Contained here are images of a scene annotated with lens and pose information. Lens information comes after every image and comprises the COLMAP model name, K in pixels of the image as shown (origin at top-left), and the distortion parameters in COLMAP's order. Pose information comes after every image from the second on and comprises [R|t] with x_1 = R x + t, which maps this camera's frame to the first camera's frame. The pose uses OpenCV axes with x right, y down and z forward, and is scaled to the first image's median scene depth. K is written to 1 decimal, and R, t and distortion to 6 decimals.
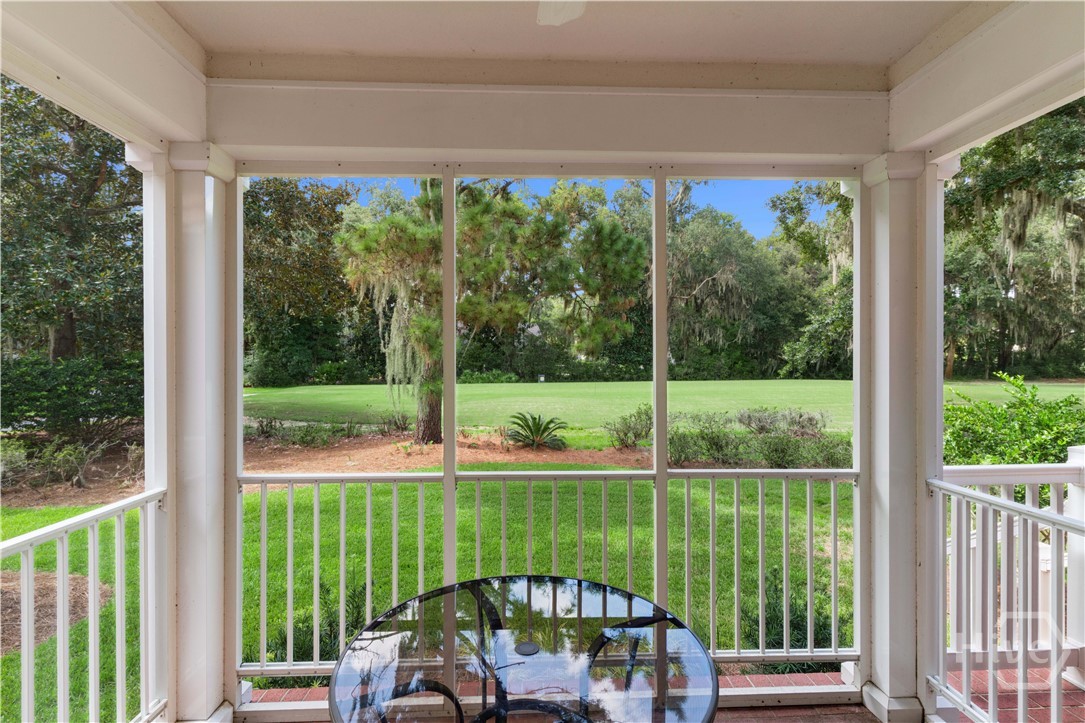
lens RADIAL K [[511.8, 0, 533.8], [0, 511.8, 360.8], [0, 0, 1]] dist [0.002650, 0.000273]
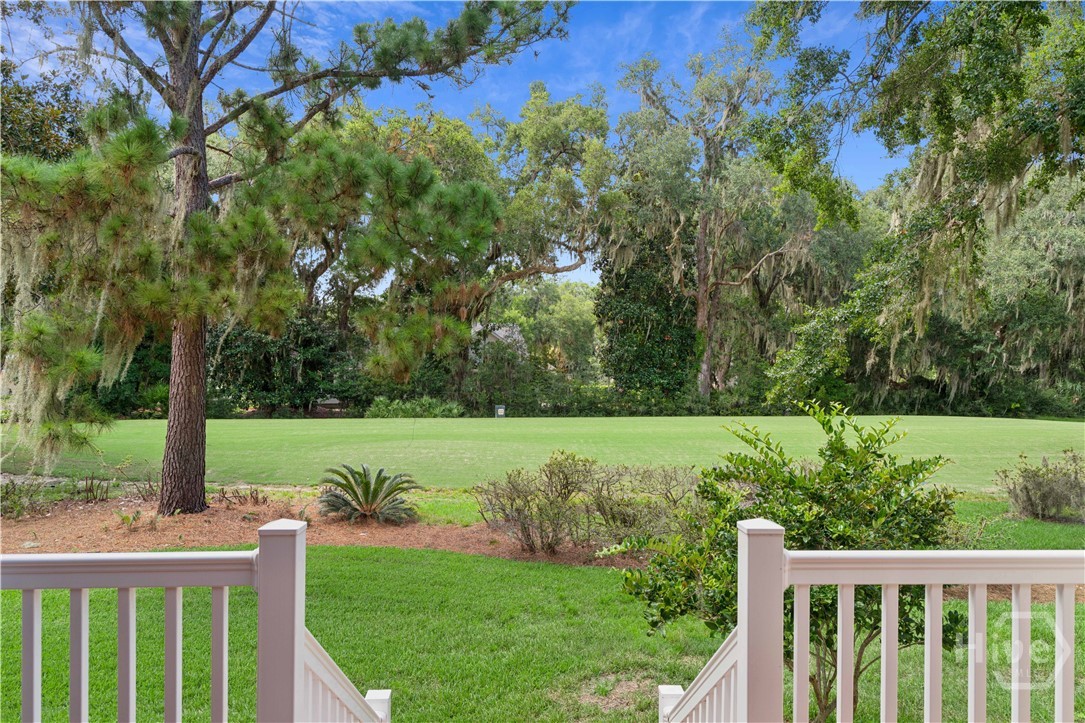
lens RADIAL K [[810.7, 0, 549.8], [0, 810.7, 373.2], [0, 0, 1]] dist [0.008661, 0.003423]
pose [[0.999932, 0.006405, -0.009716, 0.158567], [-0.006531, 0.999894, -0.012982, 0.001209], [0.009632, 0.013045, 0.999869, 0.009156]]
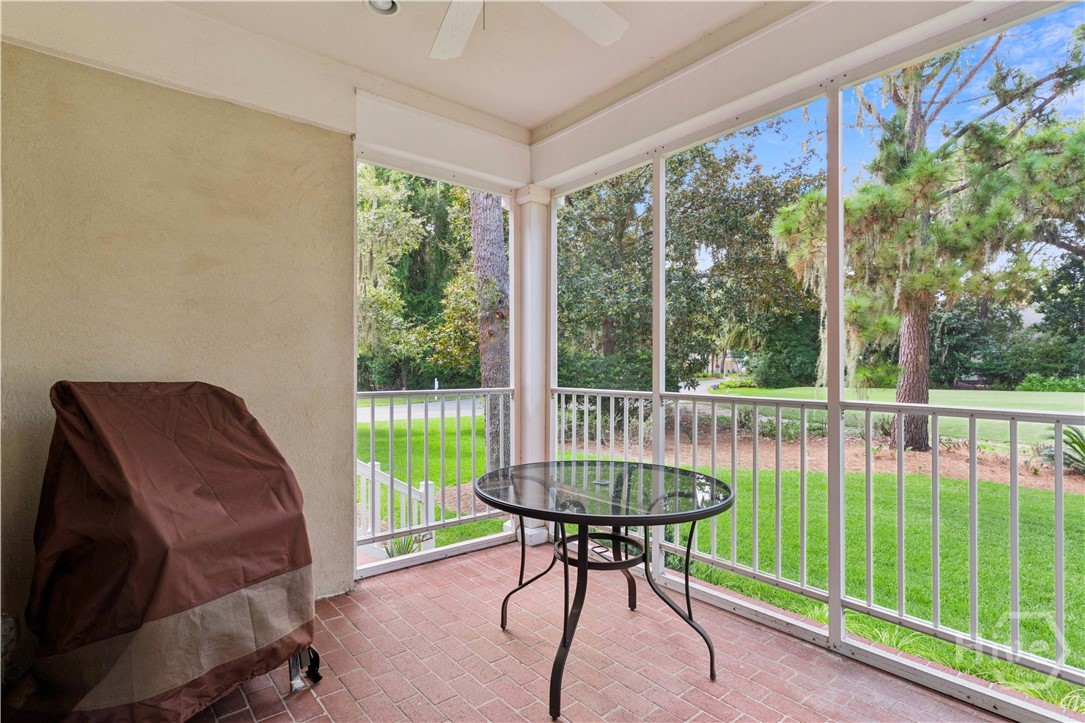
lens RADIAL K [[534.9, 0, 544.2], [0, 534.9, 367.7], [0, 0, 1]] dist [-0.000726, -0.000469]
pose [[0.612621, 0.003678, -0.790368, 0.075262], [-0.002077, 0.999993, 0.003043, 0.016454], [0.790374, -0.000223, 0.612625, -0.003812]]
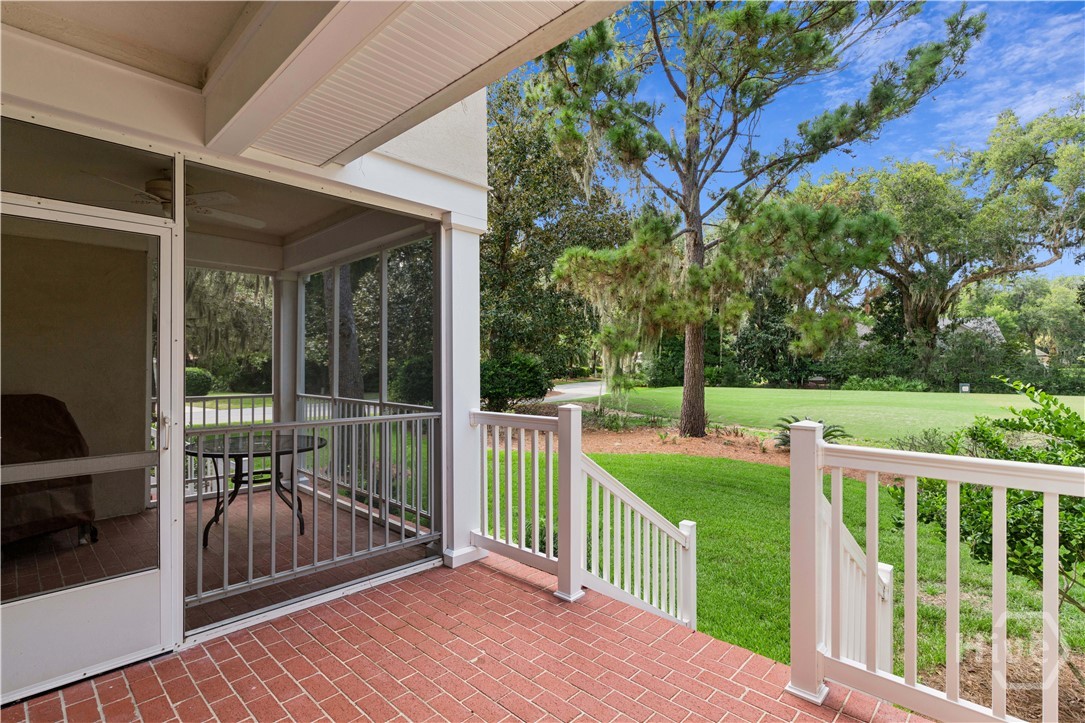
lens RADIAL K [[505.9, 0, 541.8], [0, 505.9, 364.4], [0, 0, 1]] dist [0.001213, -0.000602]
pose [[0.697015, 0.001399, -0.717055, 0.219760], [-0.005178, 0.999982, -0.003083, 0.008160], [0.717038, 0.005862, 0.697009, 0.010228]]
